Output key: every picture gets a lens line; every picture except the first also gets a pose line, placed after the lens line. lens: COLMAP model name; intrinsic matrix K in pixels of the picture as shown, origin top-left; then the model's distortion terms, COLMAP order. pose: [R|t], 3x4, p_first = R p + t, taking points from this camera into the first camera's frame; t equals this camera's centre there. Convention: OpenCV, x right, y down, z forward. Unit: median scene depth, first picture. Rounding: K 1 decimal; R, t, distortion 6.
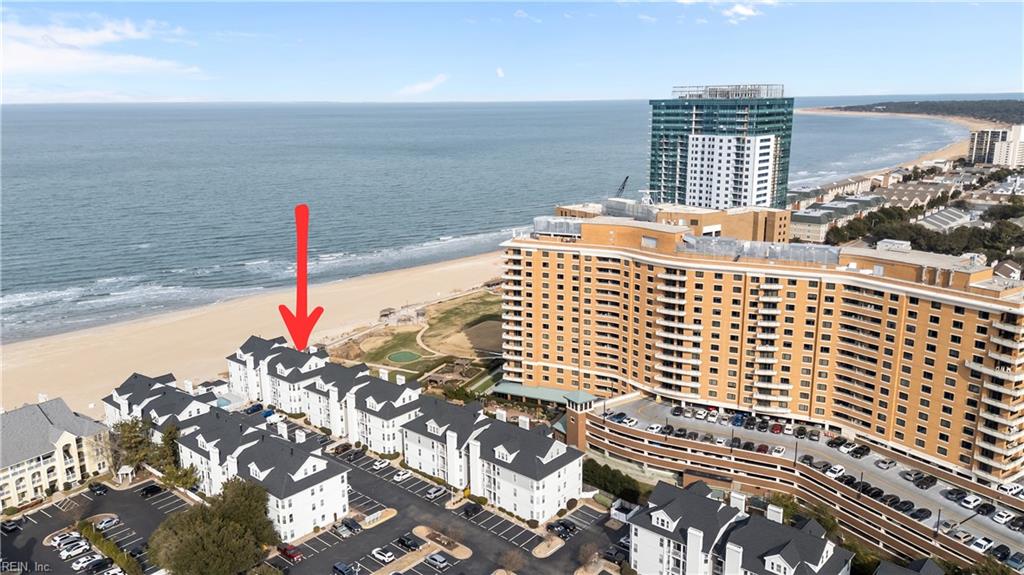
lens RADIAL K [[808.4, 0, 512.0], [0, 808.4, 287.5], [0, 0, 1]] dist [0.135646, -0.117915]
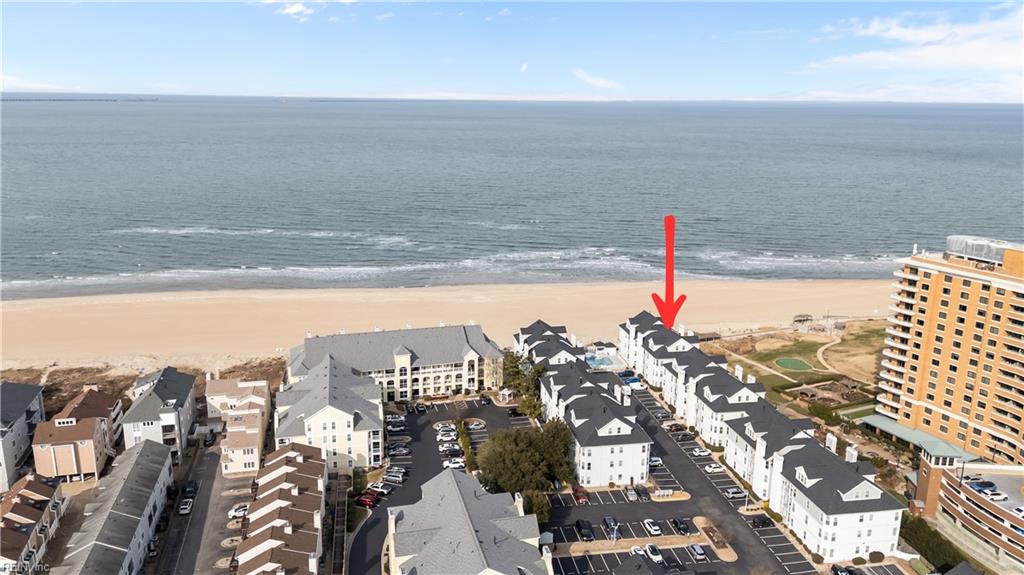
lens RADIAL K [[808.4, 0, 512.0], [0, 808.4, 287.5], [0, 0, 1]] dist [0.135646, -0.117915]
pose [[0.782614, 0.171284, -0.598479, 0.232366], [-0.169297, 0.983727, 0.060156, -0.007993], [0.599044, 0.054242, 0.798877, 0.028093]]
